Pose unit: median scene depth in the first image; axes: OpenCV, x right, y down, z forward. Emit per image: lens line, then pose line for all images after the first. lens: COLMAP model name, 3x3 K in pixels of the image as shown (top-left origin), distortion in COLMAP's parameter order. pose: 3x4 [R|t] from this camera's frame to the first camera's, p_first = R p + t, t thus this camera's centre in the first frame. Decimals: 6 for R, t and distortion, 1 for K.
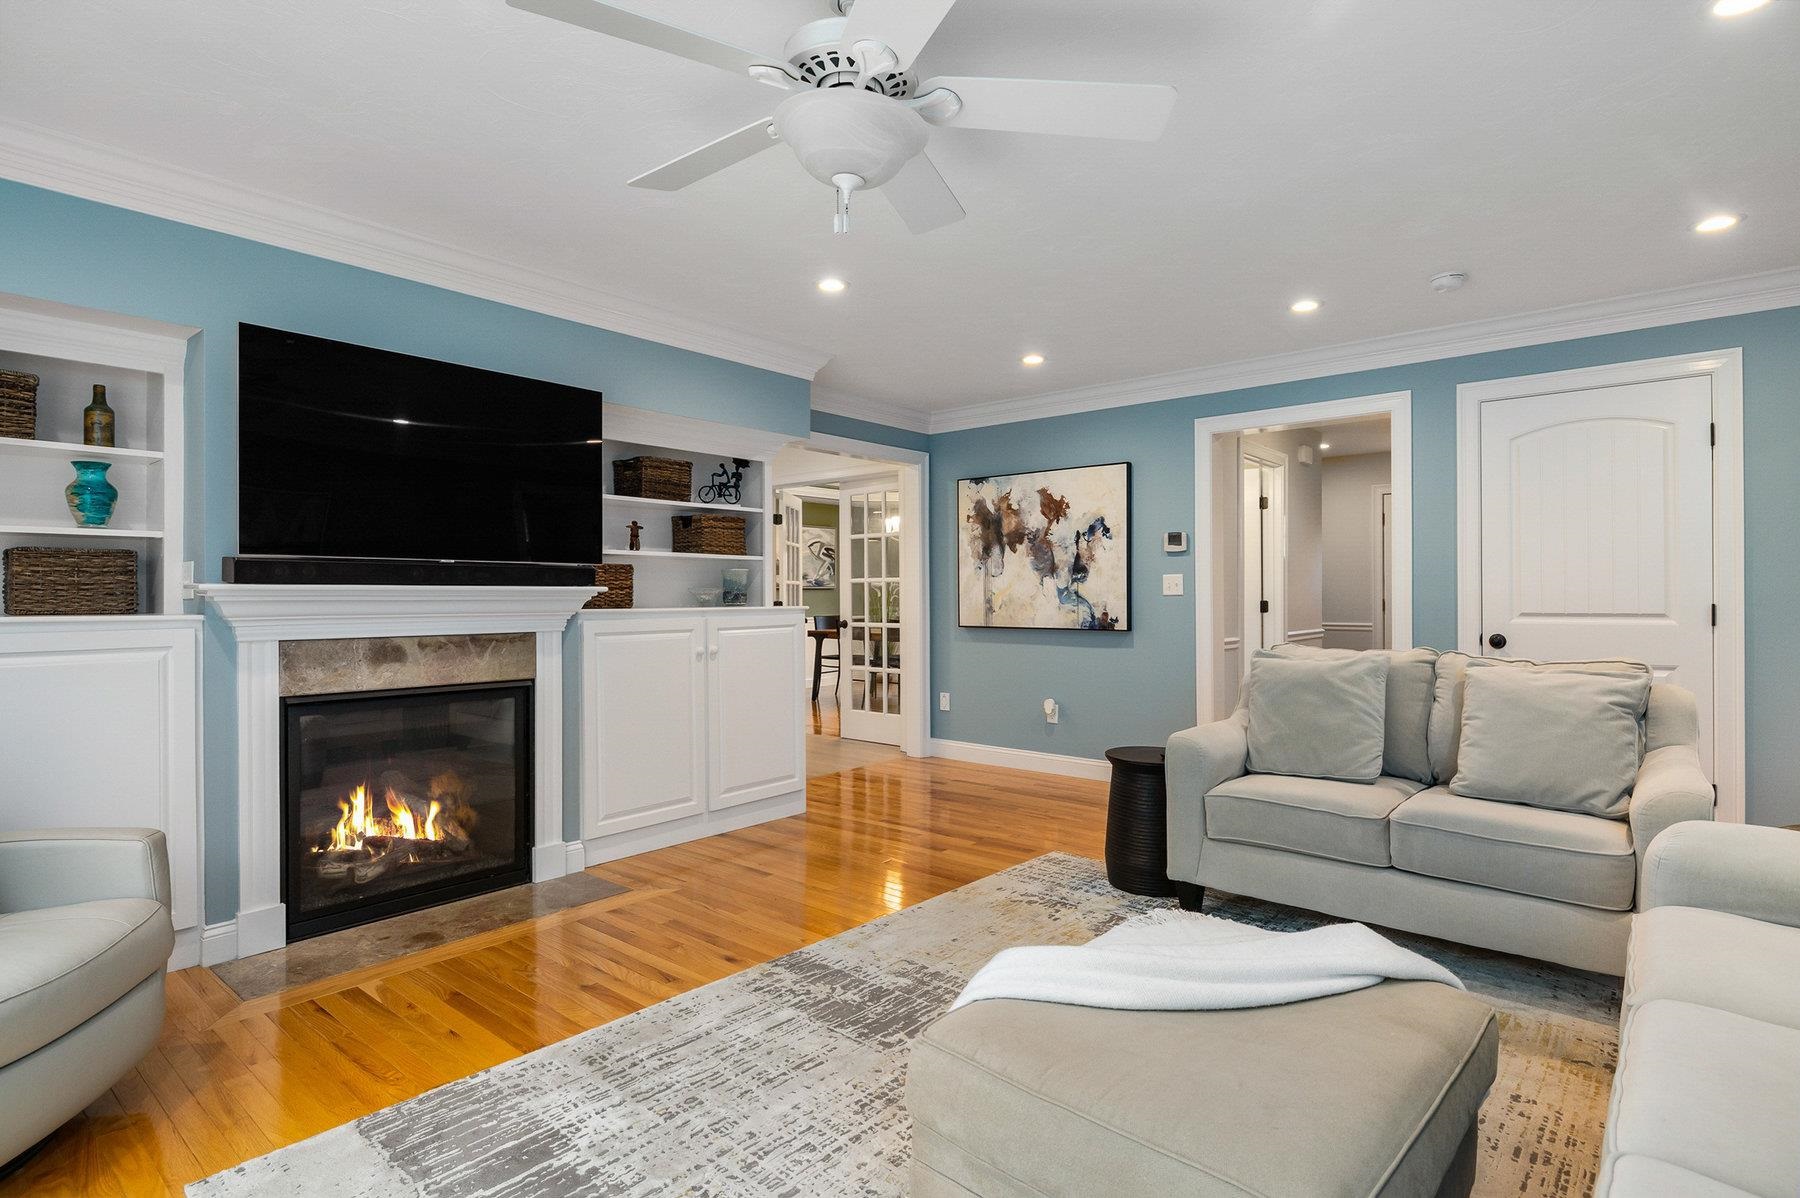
lens RADIAL K [[904.0, 0, 925.1], [0, 904.0, 622.1], [0, 0, 1]] dist [0.000617, -0.000117]
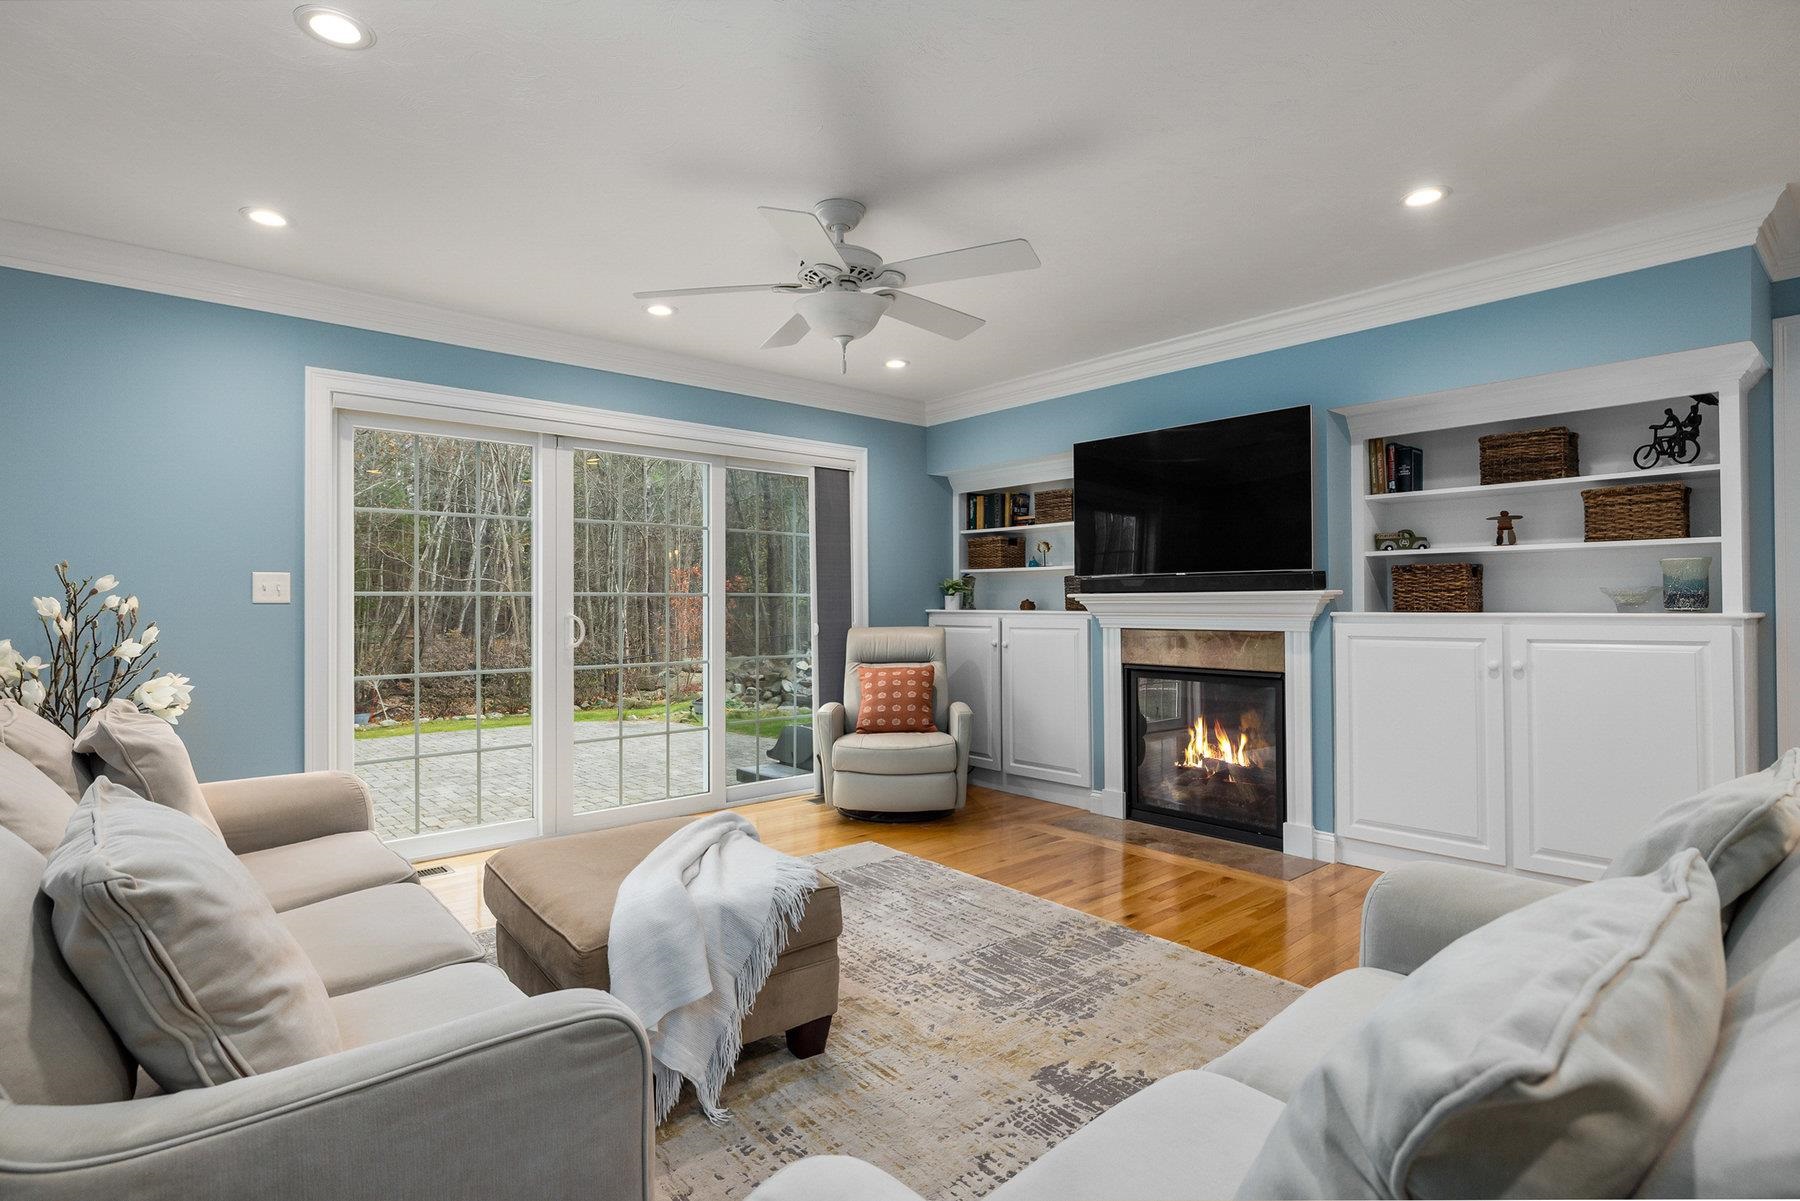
lens RADIAL K [[904.0, 0, 886.6], [0, 904.0, 615.0], [0, 0, 1]] dist [0.000617, -0.000117]
pose [[-0.174679, 0.014588, -0.984517, 0.775952], [-0.023921, 0.999532, 0.019055, -0.019098], [0.984335, 0.026879, -0.174248, 0.714083]]
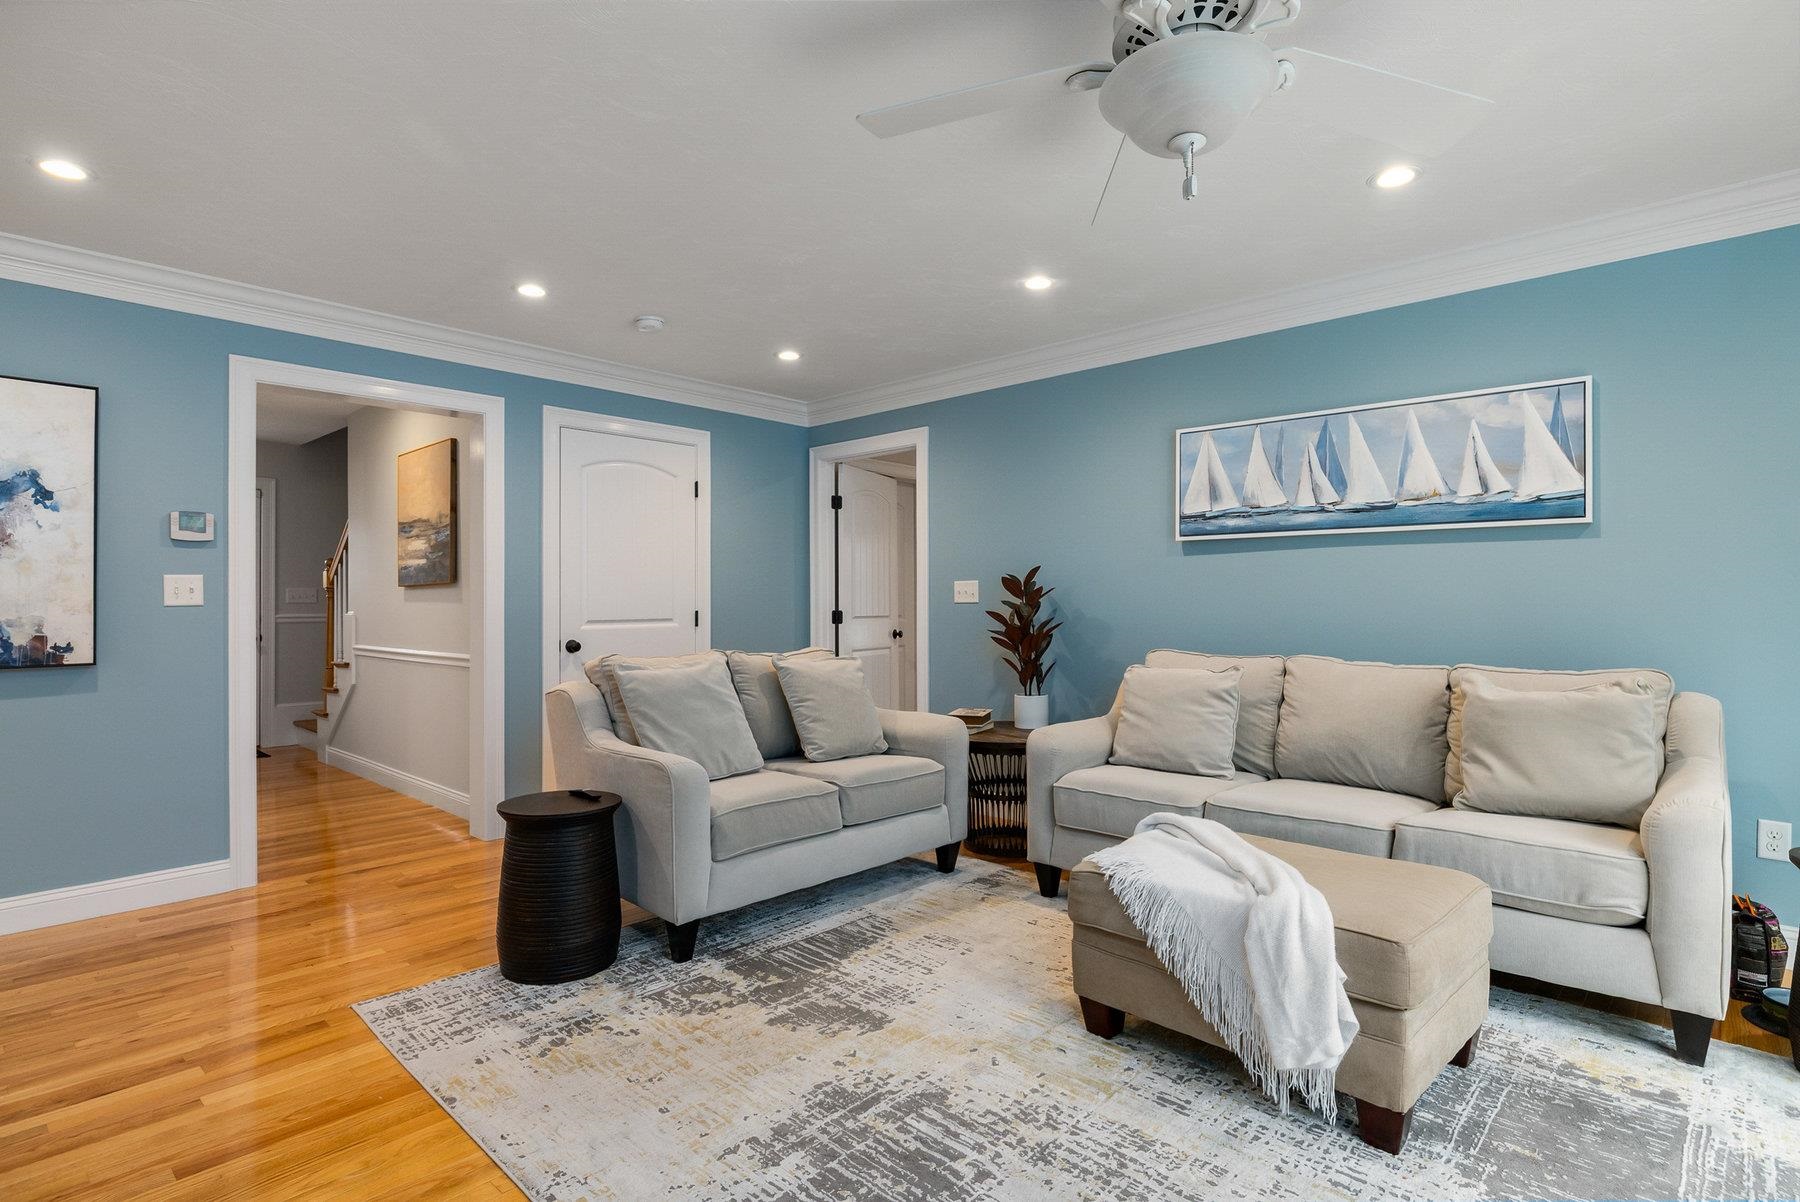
lens RADIAL K [[904.0, 0, 893.8], [0, 904.0, 603.9], [0, 0, 1]] dist [0.000617, -0.000117]
pose [[0.062569, 0.001423, 0.998040, -0.537034], [0.034124, 0.999411, -0.003564, -0.015988], [-0.997457, 0.034280, 0.062484, 0.656671]]
